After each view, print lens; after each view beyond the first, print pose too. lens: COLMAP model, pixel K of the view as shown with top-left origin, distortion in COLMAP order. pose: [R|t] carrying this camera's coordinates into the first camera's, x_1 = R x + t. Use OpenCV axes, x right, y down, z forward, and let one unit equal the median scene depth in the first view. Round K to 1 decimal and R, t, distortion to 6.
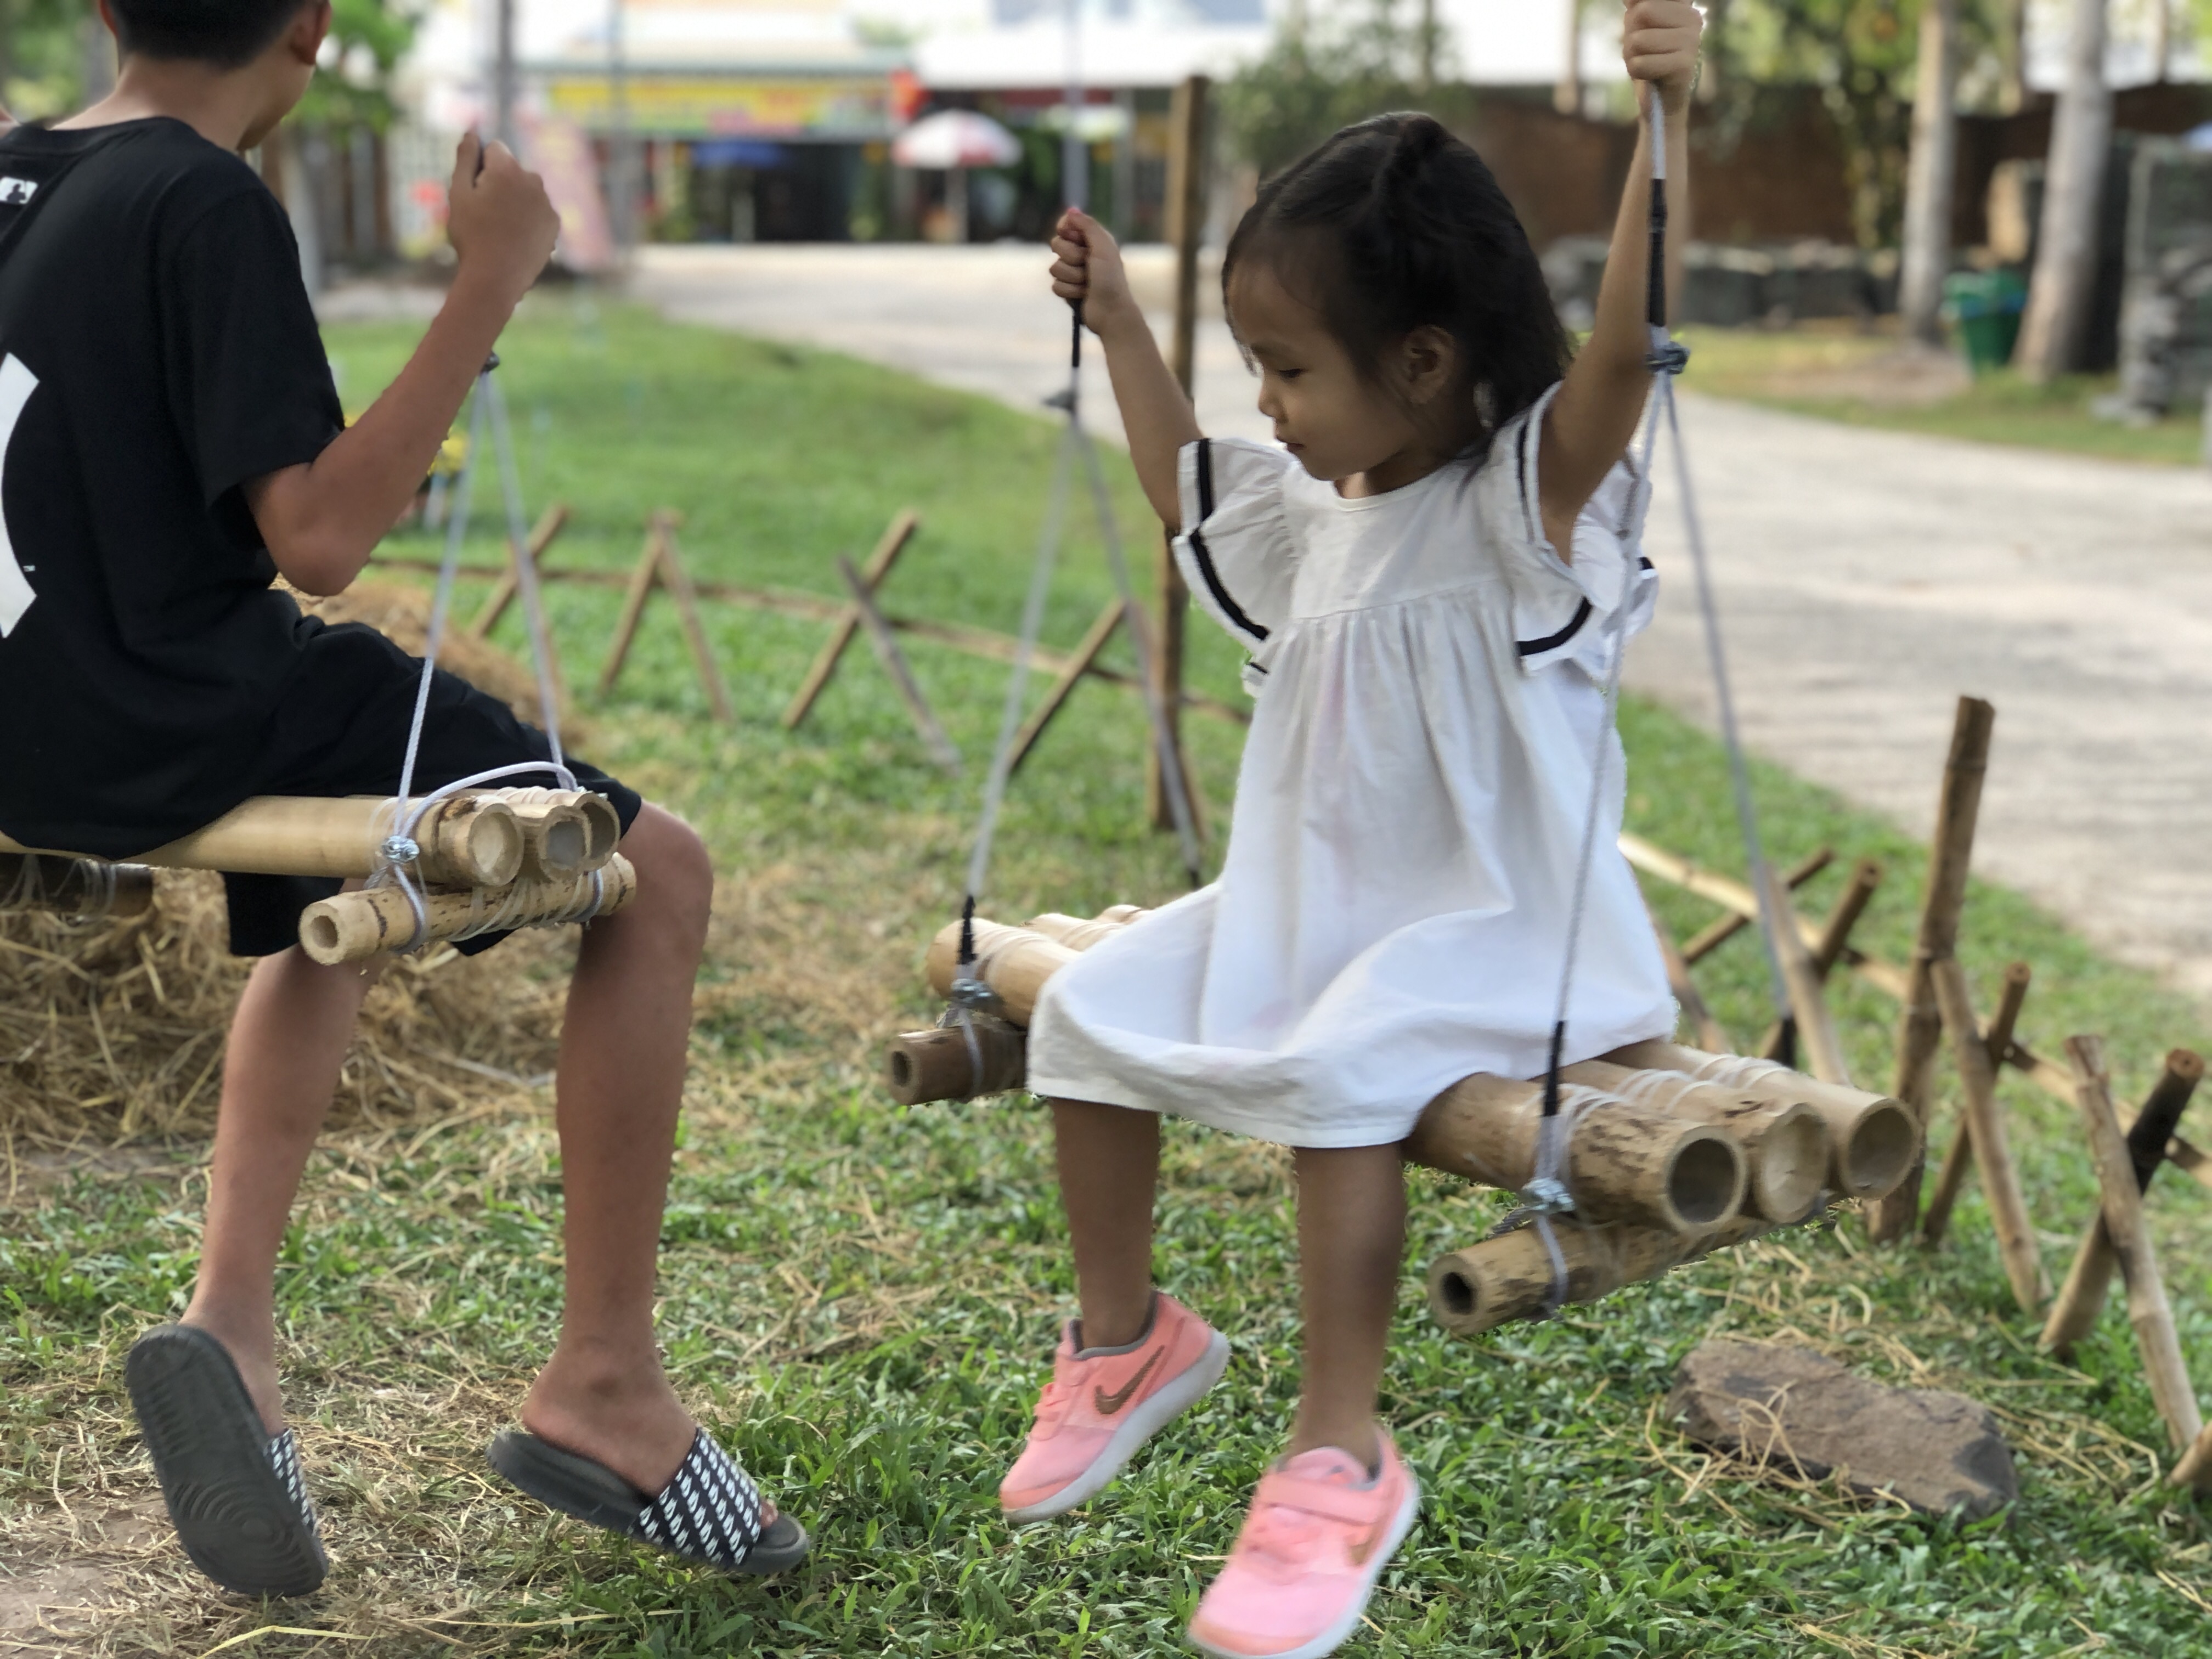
lens RADIAL K [[3670.2, 0, 1106.0], [0, 3670.2, 829.5], [0, 0, 1]] dist [0.000008, -0.045579]
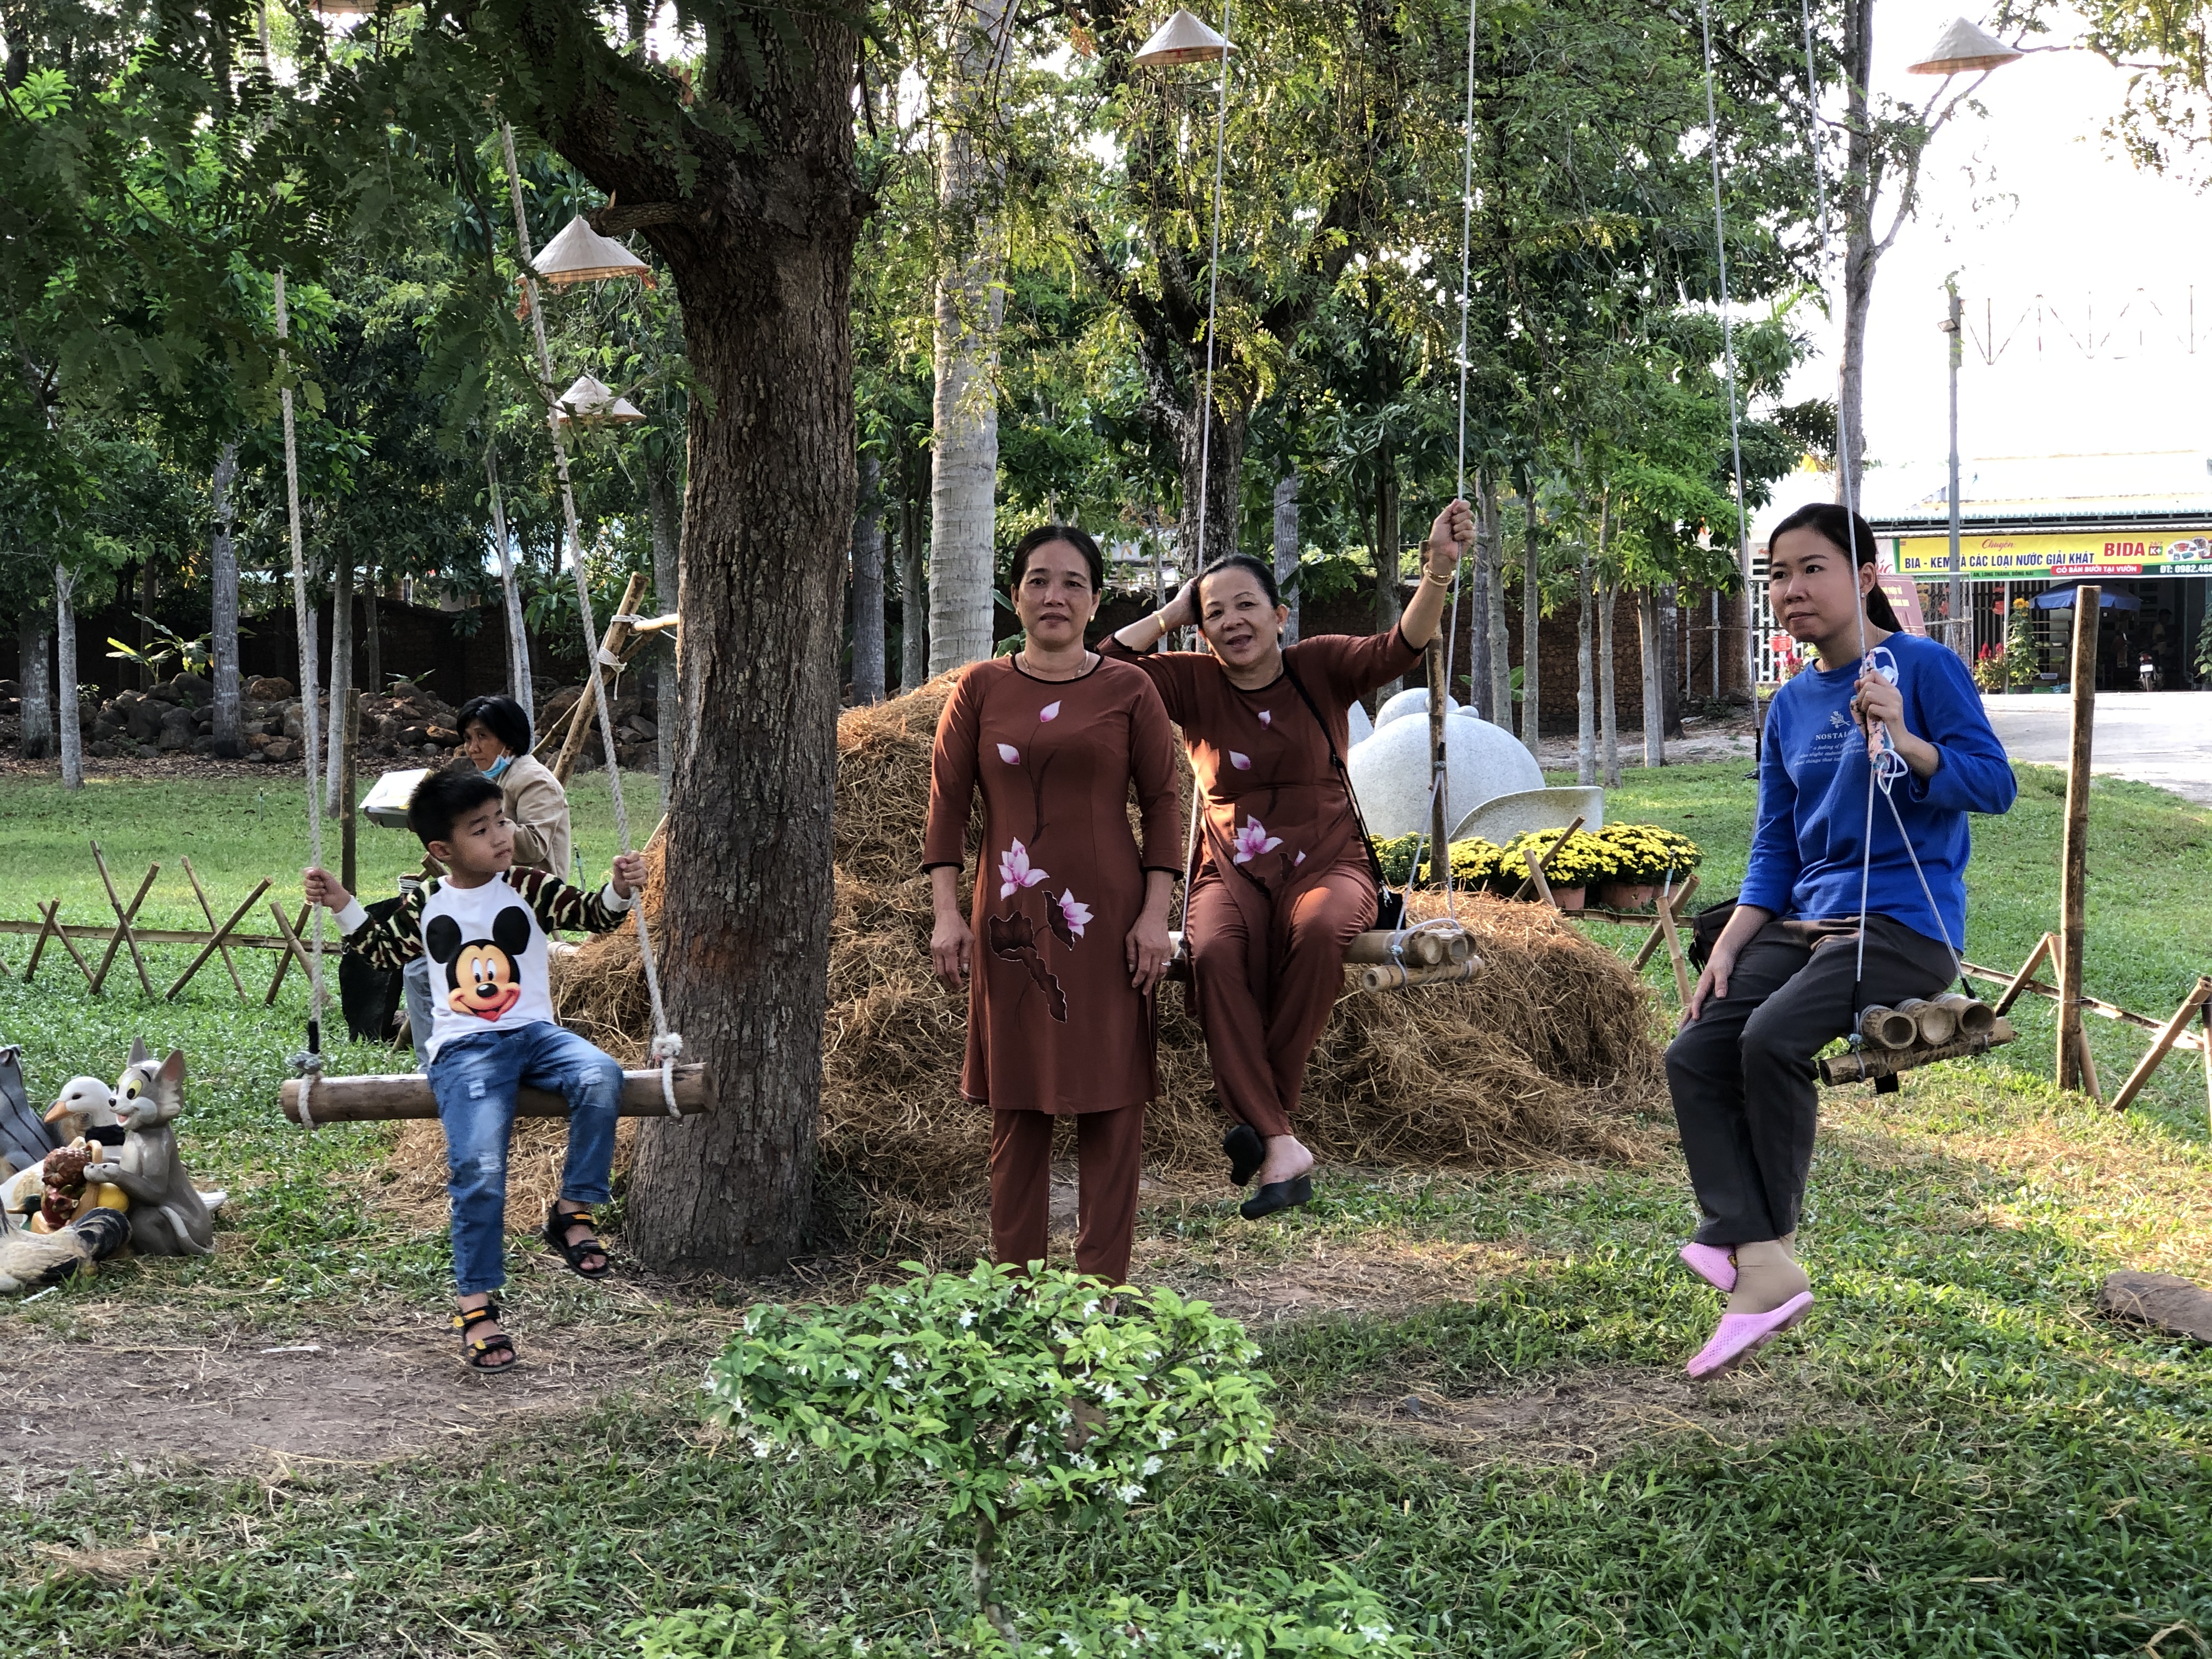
lens RADIAL K [[3670.2, 0, 1106.0], [0, 3670.2, 829.5], [0, 0, 1]] dist [0.000008, -0.045579]
pose [[0.927416, 0.005662, -0.373989, 0.330478], [-0.048737, 0.993190, -0.105823, 0.113184], [0.370843, 0.116369, 0.921376, -0.857829]]
